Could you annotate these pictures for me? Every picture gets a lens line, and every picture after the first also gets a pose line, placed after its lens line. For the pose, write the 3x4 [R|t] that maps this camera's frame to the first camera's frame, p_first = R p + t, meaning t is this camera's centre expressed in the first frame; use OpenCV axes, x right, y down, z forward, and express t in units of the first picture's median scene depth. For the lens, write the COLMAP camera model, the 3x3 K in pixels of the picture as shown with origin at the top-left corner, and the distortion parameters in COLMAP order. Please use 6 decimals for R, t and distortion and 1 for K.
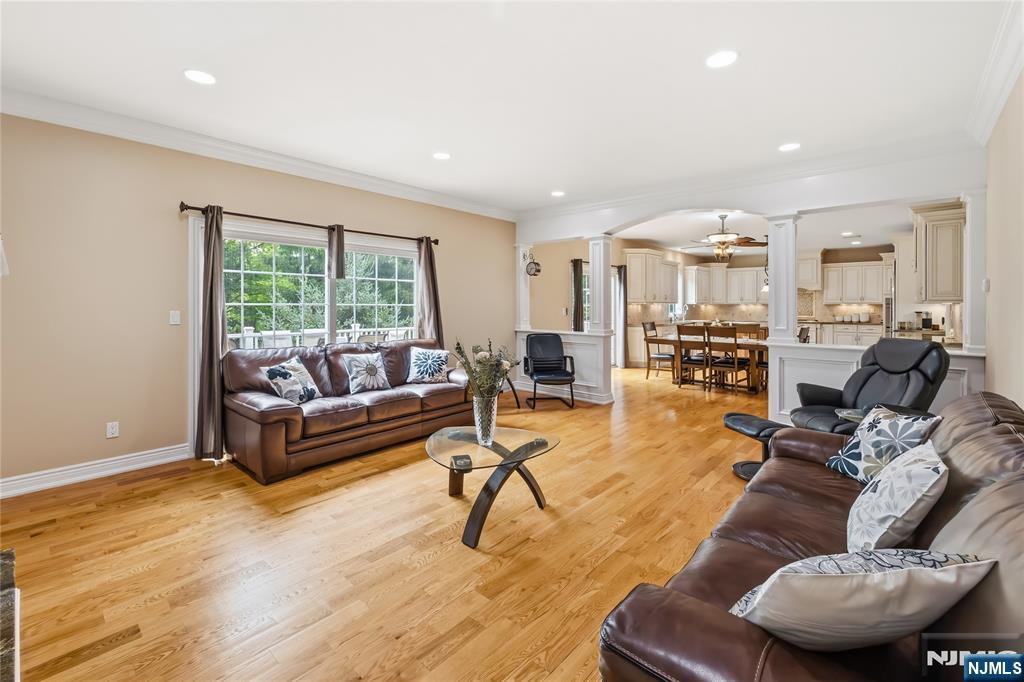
lens RADIAL K [[449.3, 0, 510.7], [0, 449.3, 302.3], [0, 0, 1]] dist [-0.000595, -0.000136]
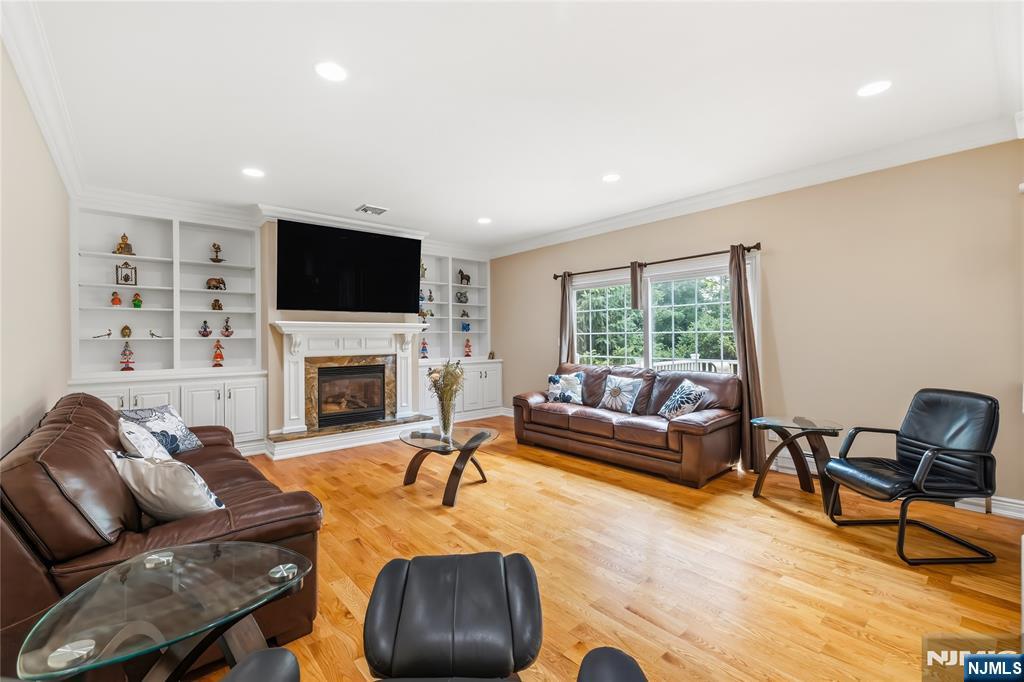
lens RADIAL K [[440.7, 0, 512.0], [0, 440.7, 328.5], [0, 0, 1]] dist [-0.000475, -0.000071]
pose [[-0.126069, -0.013680, -0.991927, 0.832315], [0.019061, 0.999687, -0.016210, 0.006935], [0.991838, -0.020951, -0.125768, 0.911908]]
